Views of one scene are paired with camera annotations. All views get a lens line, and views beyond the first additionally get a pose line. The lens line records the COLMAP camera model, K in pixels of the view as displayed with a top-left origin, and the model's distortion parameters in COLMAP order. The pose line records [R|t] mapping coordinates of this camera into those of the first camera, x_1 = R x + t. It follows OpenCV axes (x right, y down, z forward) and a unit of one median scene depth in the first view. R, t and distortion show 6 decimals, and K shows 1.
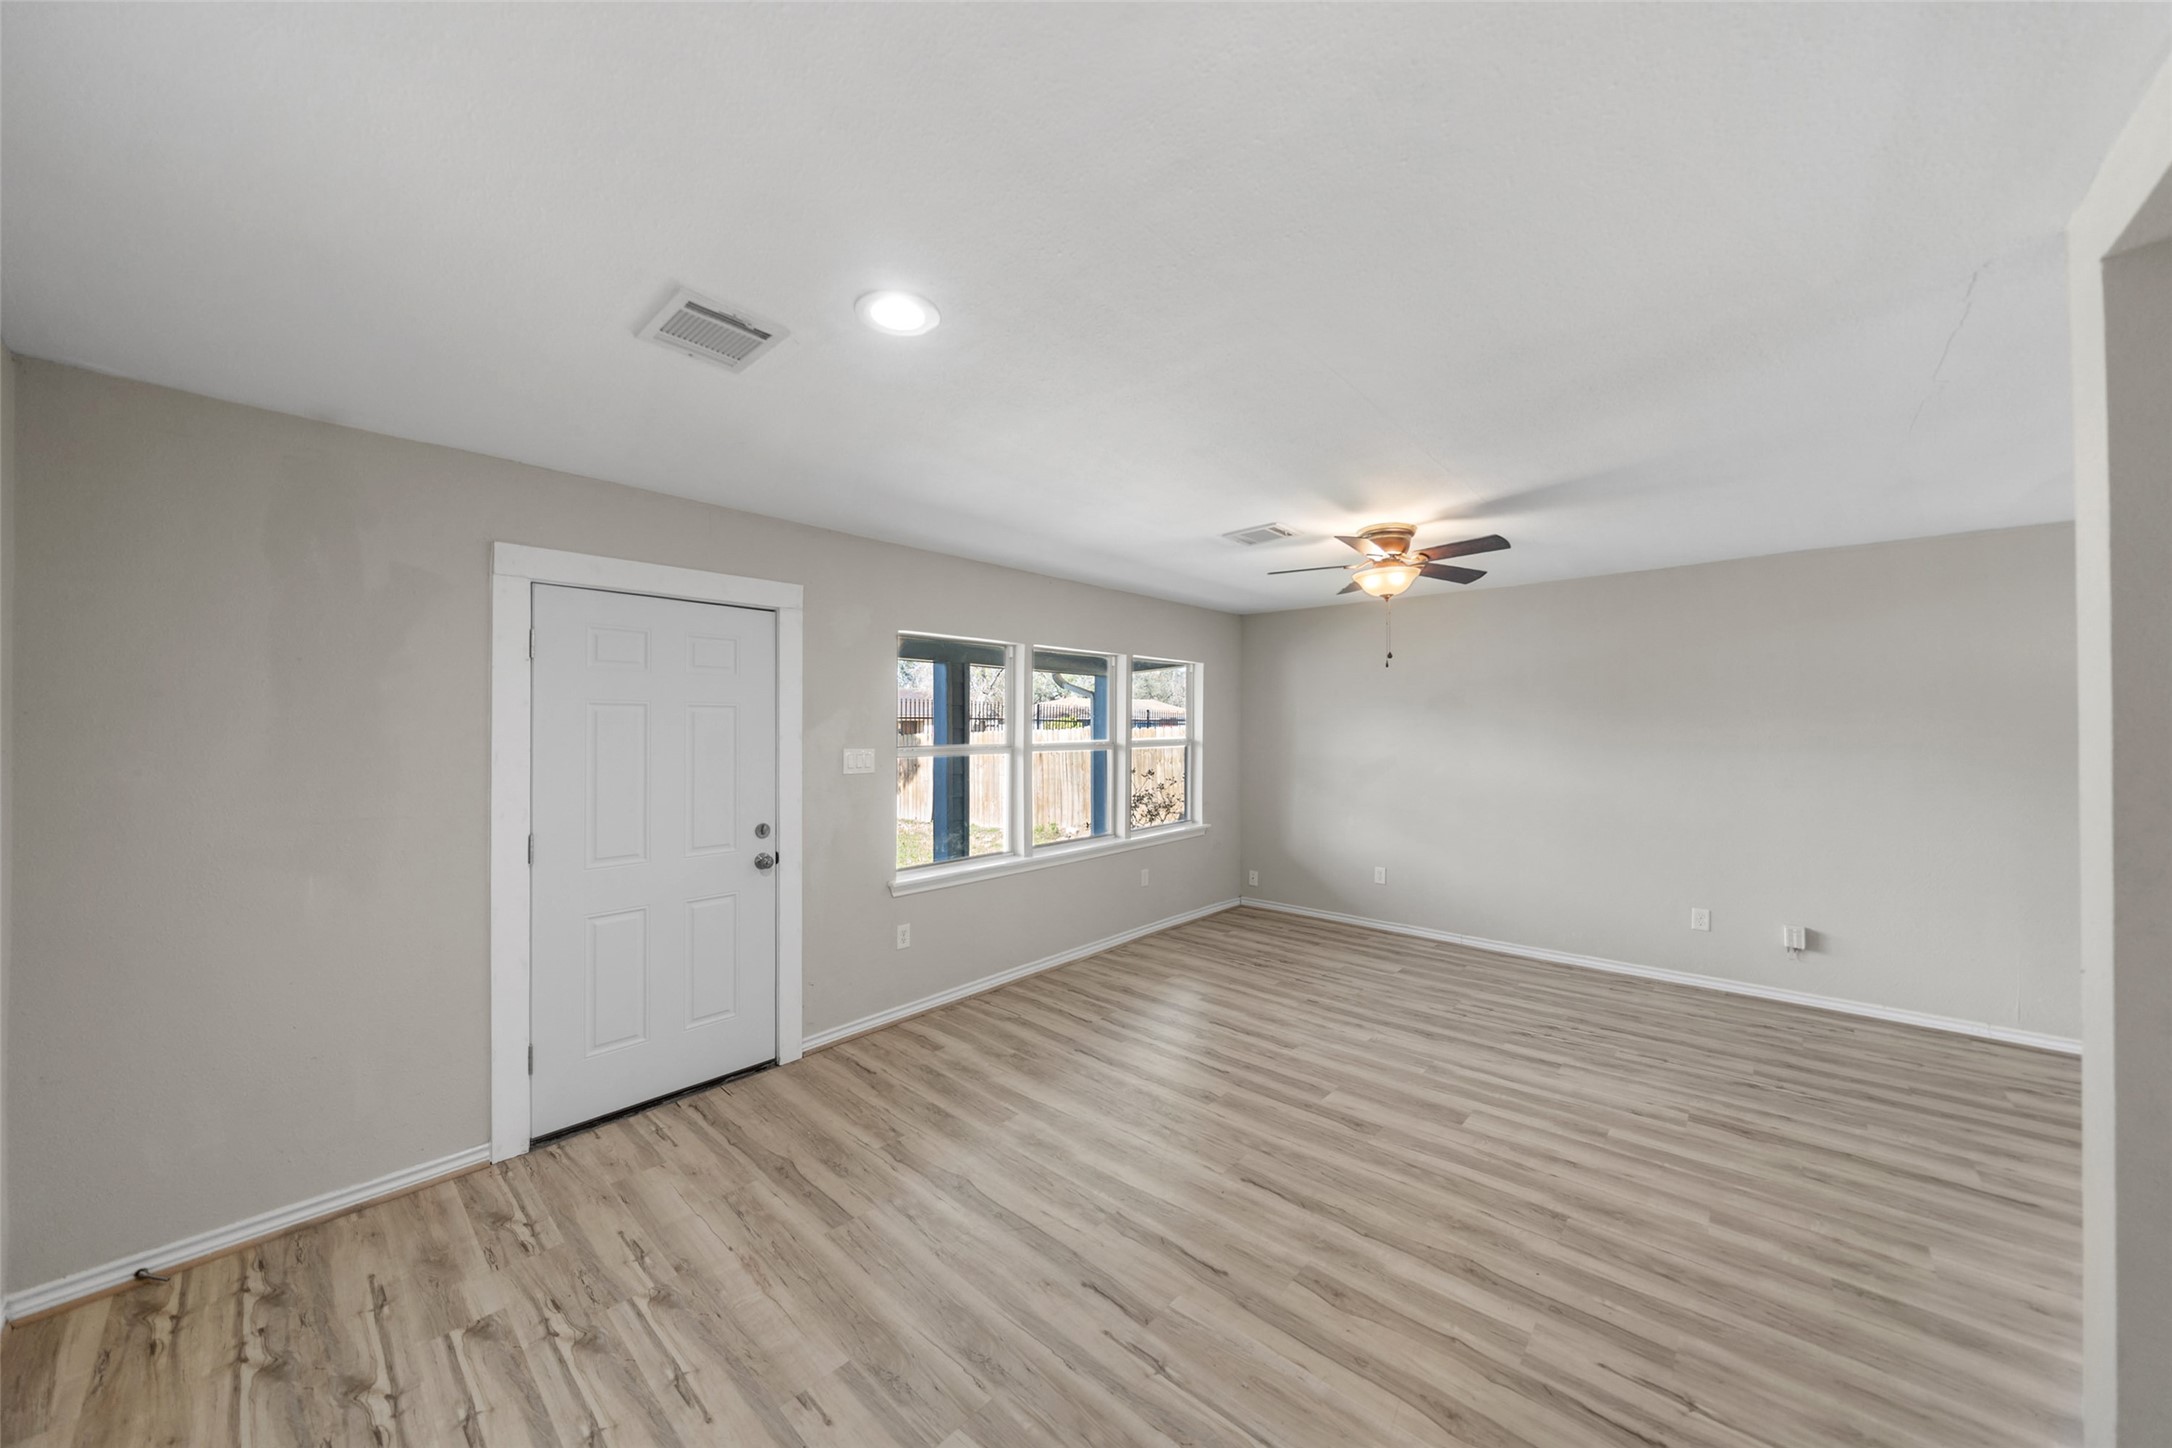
lens RADIAL K [[753.0, 0, 1088.6], [0, 753.0, 712.5], [0, 0, 1]] dist [-0.006730, 0.000128]
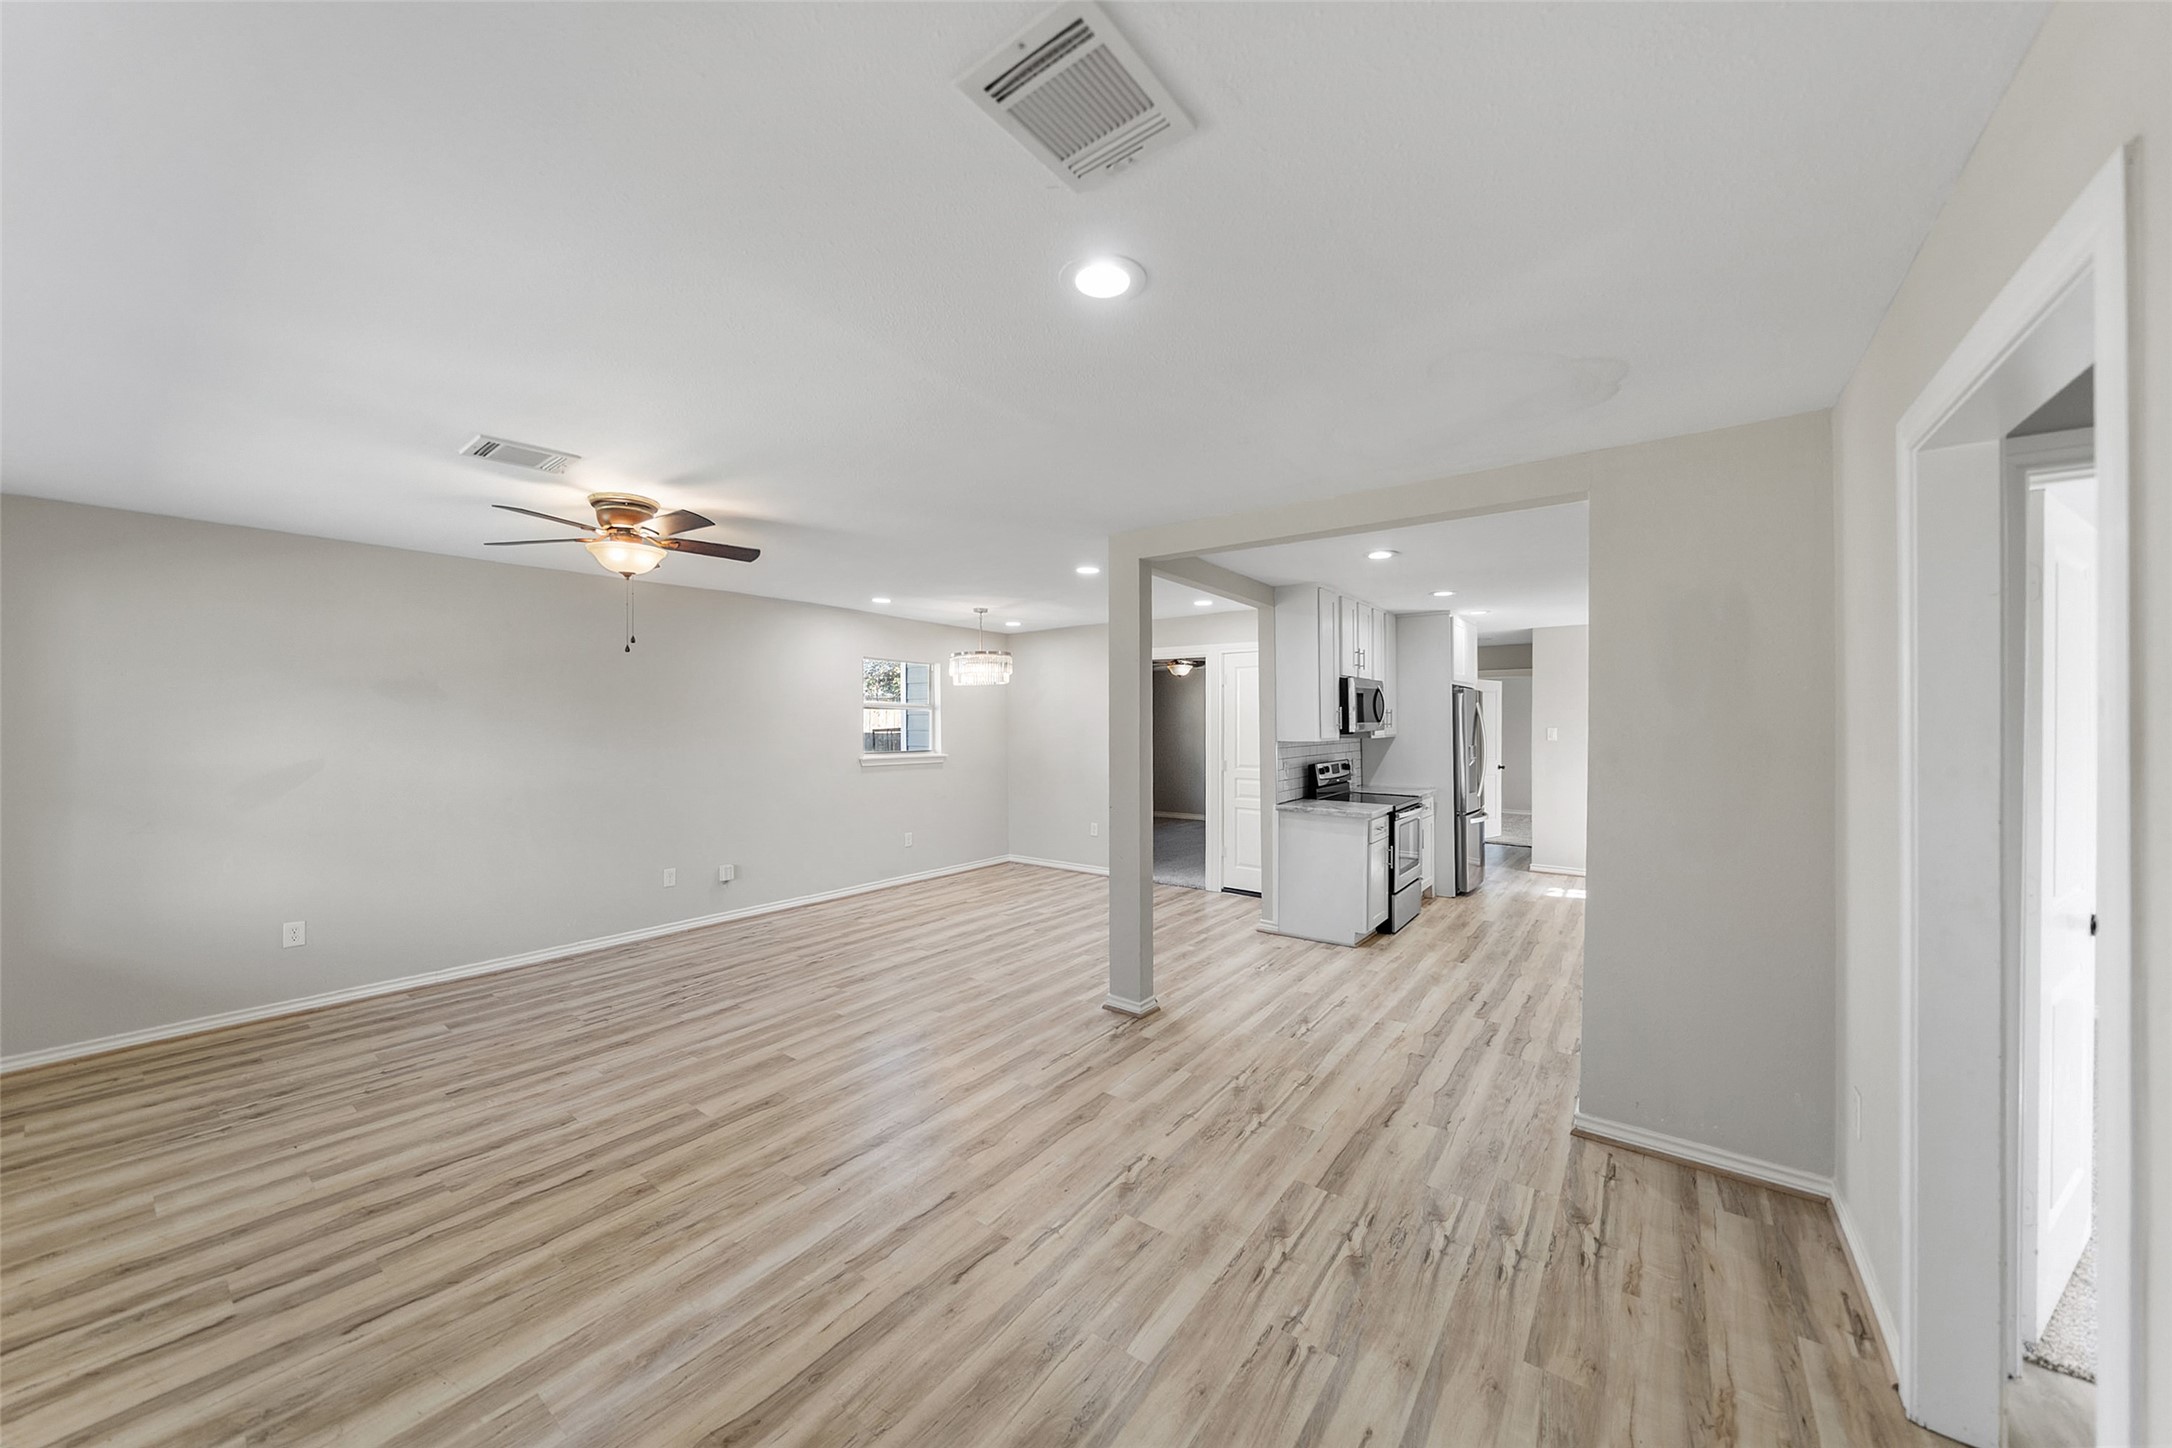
lens RADIAL K [[762.4, 0, 1097.4], [0, 762.4, 720.1], [0, 0, 1]] dist [-0.006861, 0.000081]
pose [[-0.098153, 0.001591, 0.995170, -0.516790], [-0.018498, 0.999823, -0.003423, 0.012805], [-0.994999, -0.018745, -0.098106, 0.470510]]
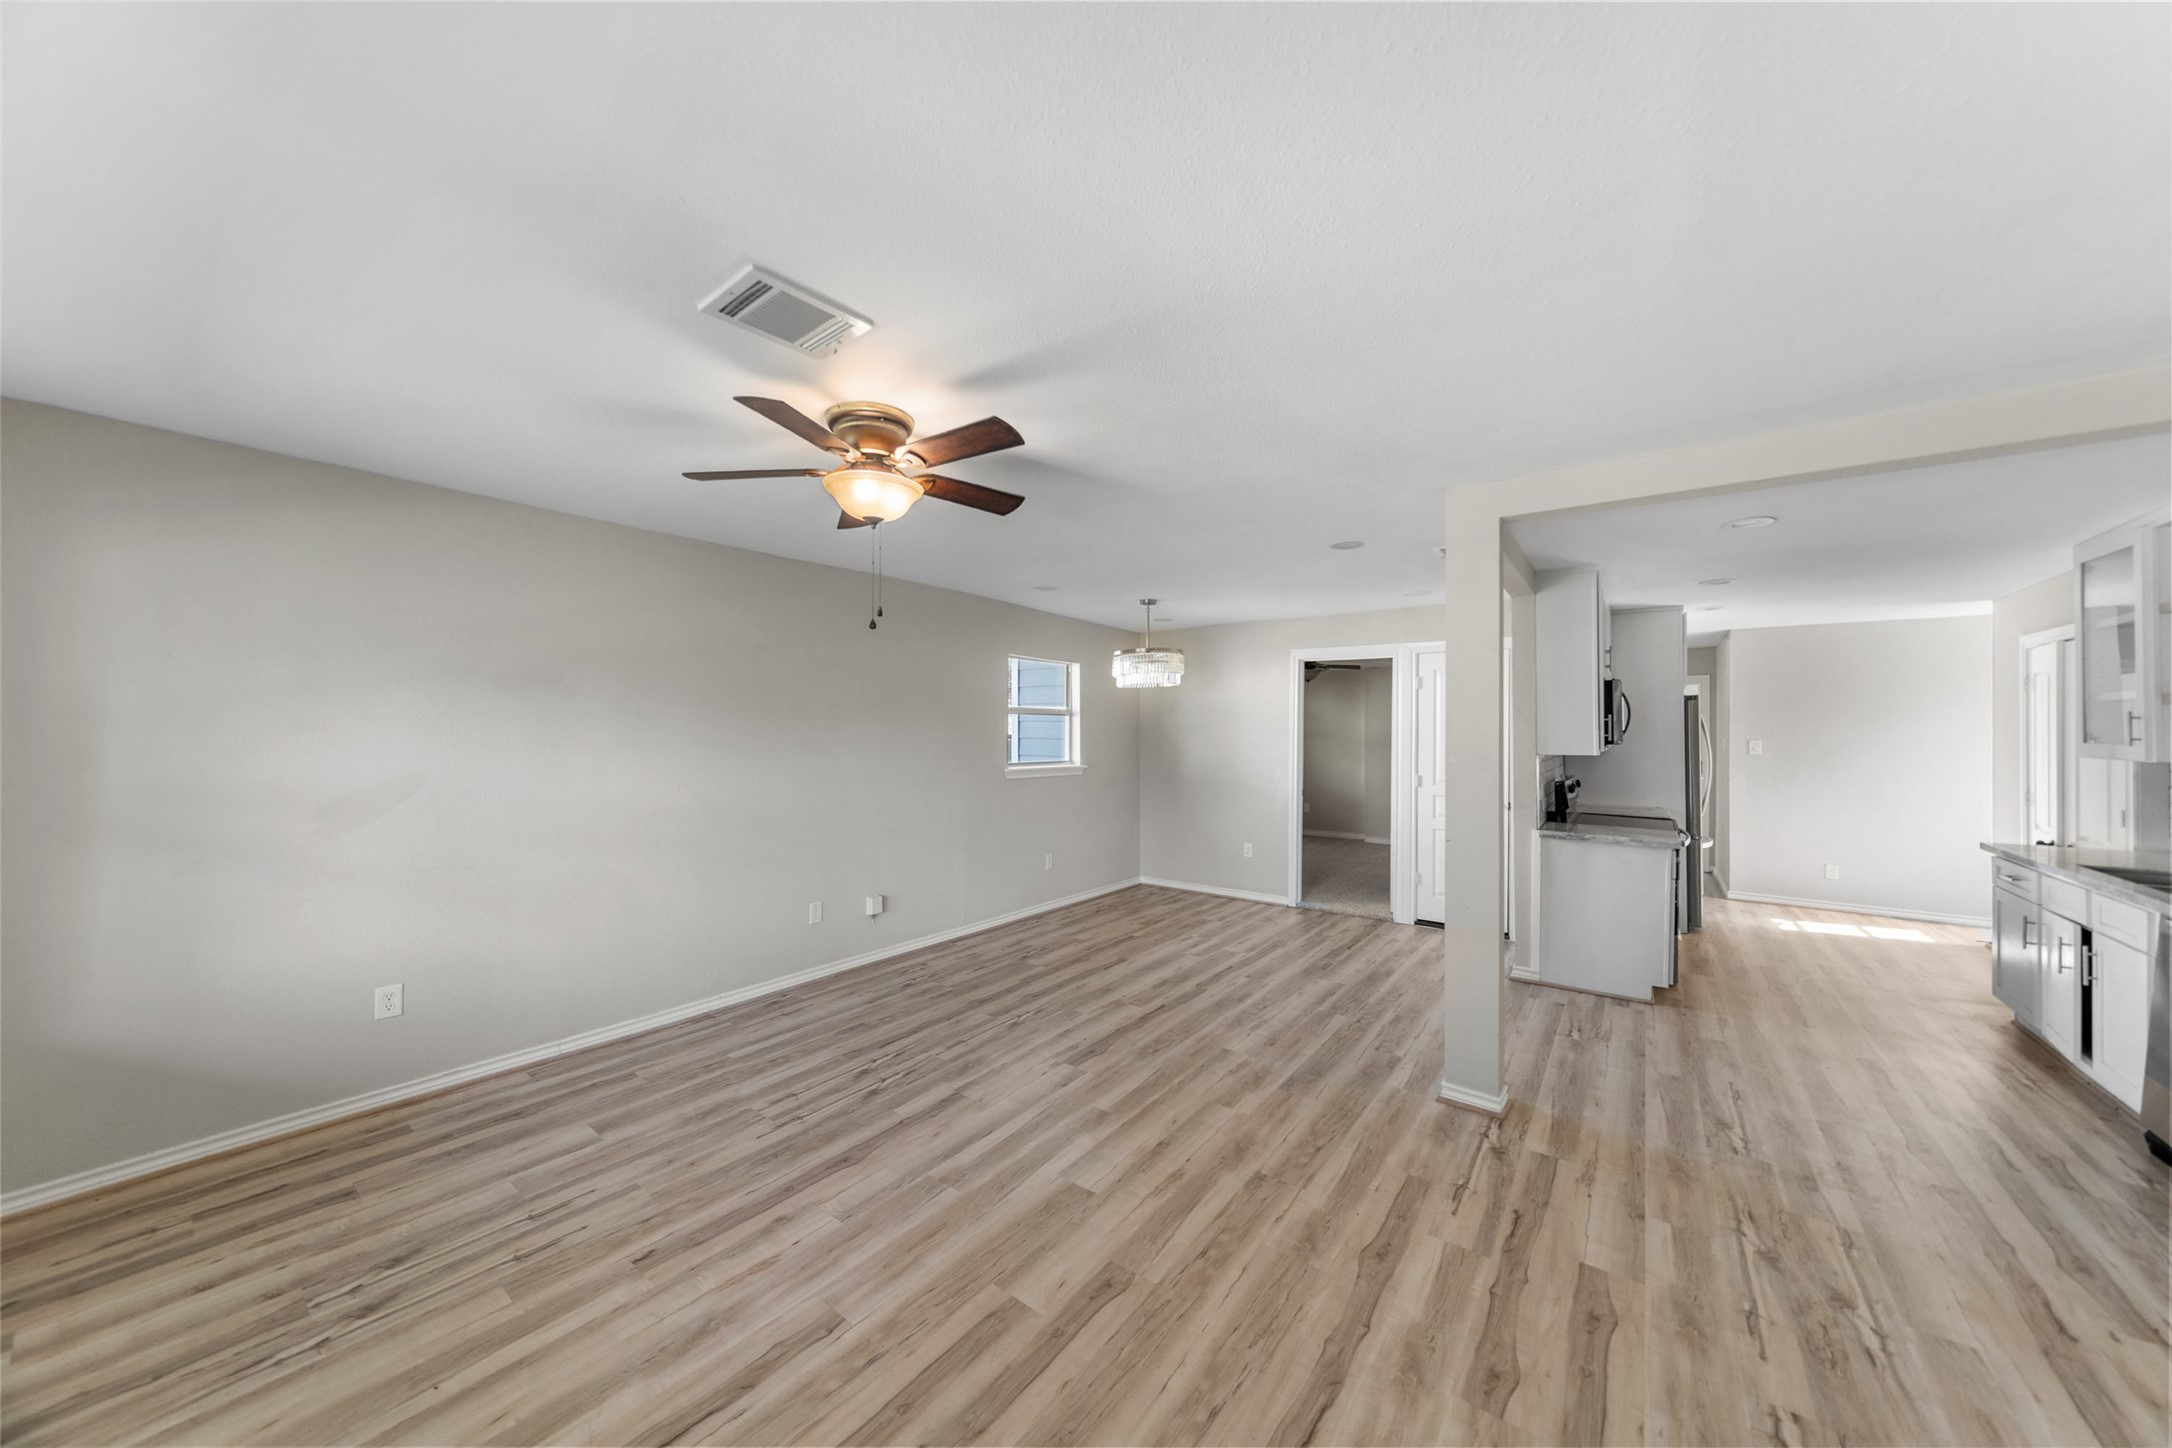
lens RADIAL K [[737.9, 0, 1100.3], [0, 737.9, 724.3], [0, 0, 1]] dist [-0.005102, -0.000046]
pose [[-0.095319, 0.006987, 0.995422, -0.235671], [-0.025052, 0.999642, -0.009416, 0.021733], [-0.995131, -0.025835, -0.095110, 0.774755]]
